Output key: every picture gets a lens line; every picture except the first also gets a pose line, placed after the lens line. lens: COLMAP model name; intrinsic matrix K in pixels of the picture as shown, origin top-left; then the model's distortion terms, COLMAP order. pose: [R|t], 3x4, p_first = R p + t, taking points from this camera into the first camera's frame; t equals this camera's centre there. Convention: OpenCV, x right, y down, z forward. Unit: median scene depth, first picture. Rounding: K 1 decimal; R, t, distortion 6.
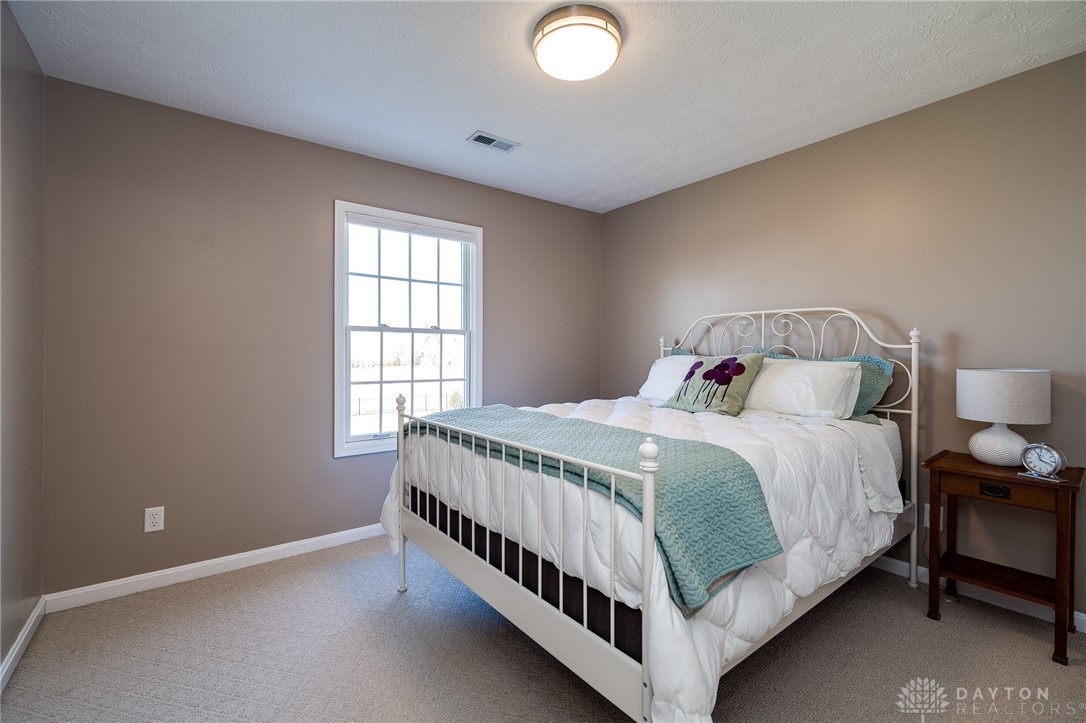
lens RADIAL K [[474.1, 0, 538.0], [0, 474.1, 358.4], [0, 0, 1]] dist [-0.001572, -0.000130]
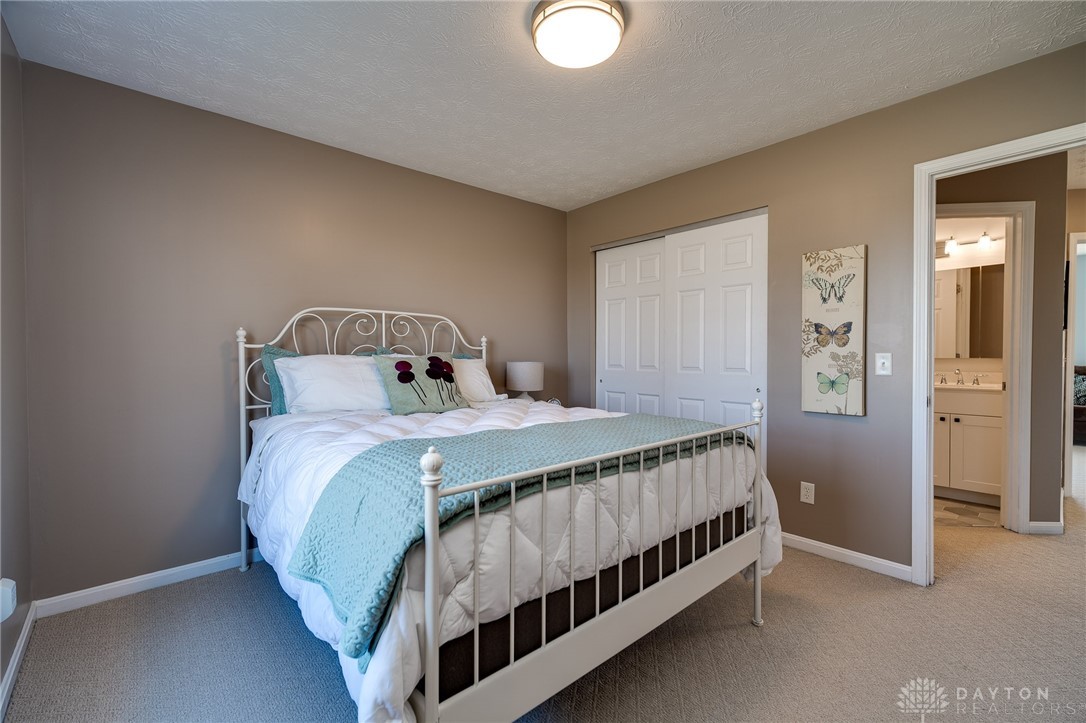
lens RADIAL K [[469.9, 0, 543.0], [0, 469.9, 361.5], [0, 0, 1]] dist [0.000528, 0.000020]
pose [[-0.062239, -0.015943, 0.997934, -0.830214], [0.009027, 0.999823, 0.016536, -0.007561], [-0.998020, 0.010038, -0.062084, 1.069231]]
